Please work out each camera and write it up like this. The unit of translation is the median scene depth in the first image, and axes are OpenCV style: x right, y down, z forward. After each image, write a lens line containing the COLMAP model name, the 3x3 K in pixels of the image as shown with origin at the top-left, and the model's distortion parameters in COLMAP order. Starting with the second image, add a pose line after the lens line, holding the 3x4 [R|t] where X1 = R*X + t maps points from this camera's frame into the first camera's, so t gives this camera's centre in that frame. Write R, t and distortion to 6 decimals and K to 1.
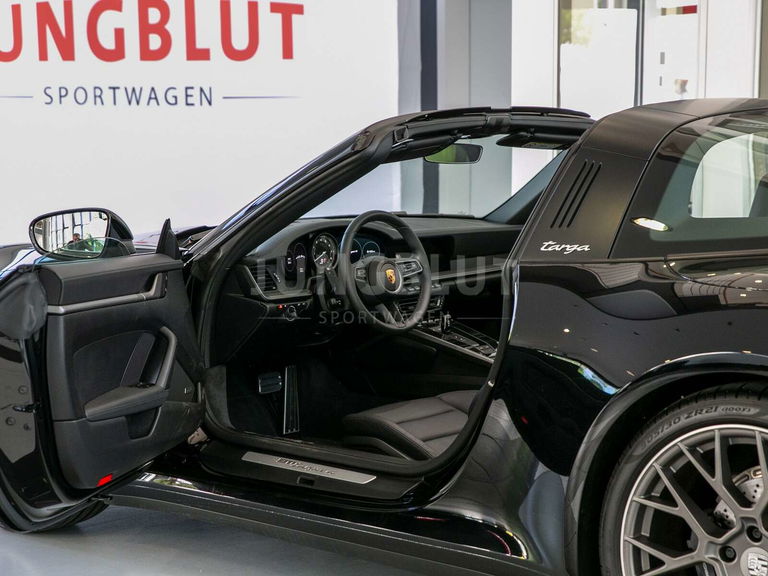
lens RADIAL K [[1511.2, 0, 384.0], [0, 1511.2, 288.0], [0, 0, 1]] dist [-0.008373, -0.004212]
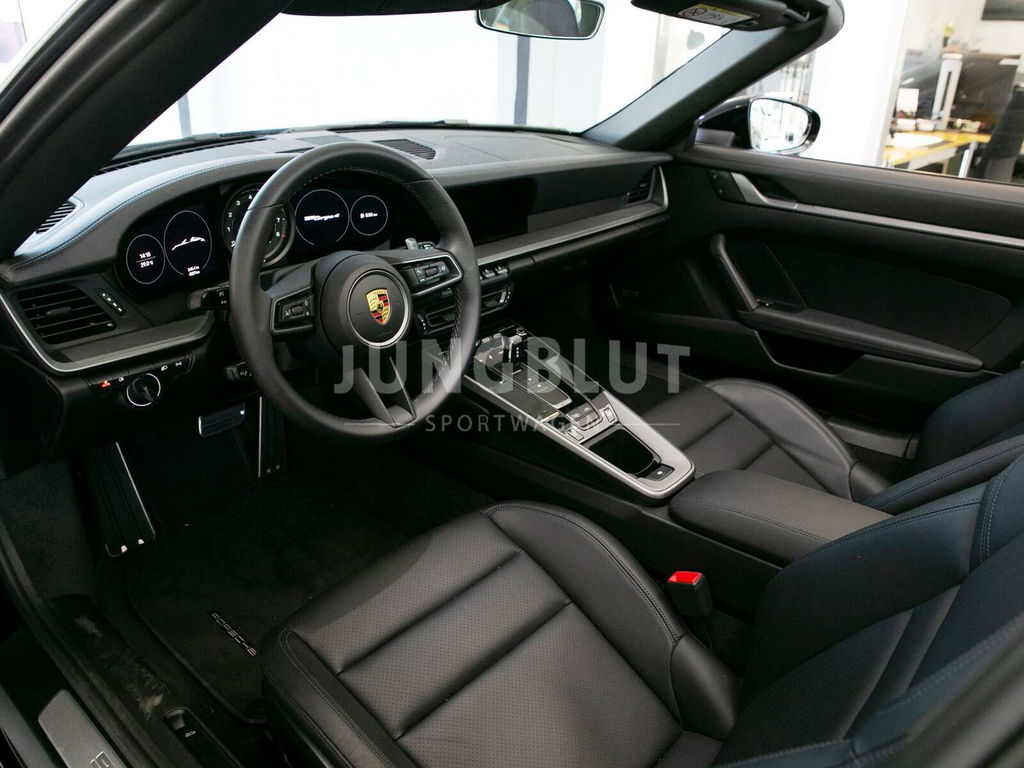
lens RADIAL K [[786.0, 0, 512.0], [0, 786.0, 384.0], [0, 0, 1]] dist [-0.109744, 0.001202]
pose [[0.998748, 0.040398, 0.029497, 0.034733], [-0.047454, 0.951695, 0.303357, -0.053542], [-0.015817, -0.304377, 0.952420, 0.766032]]
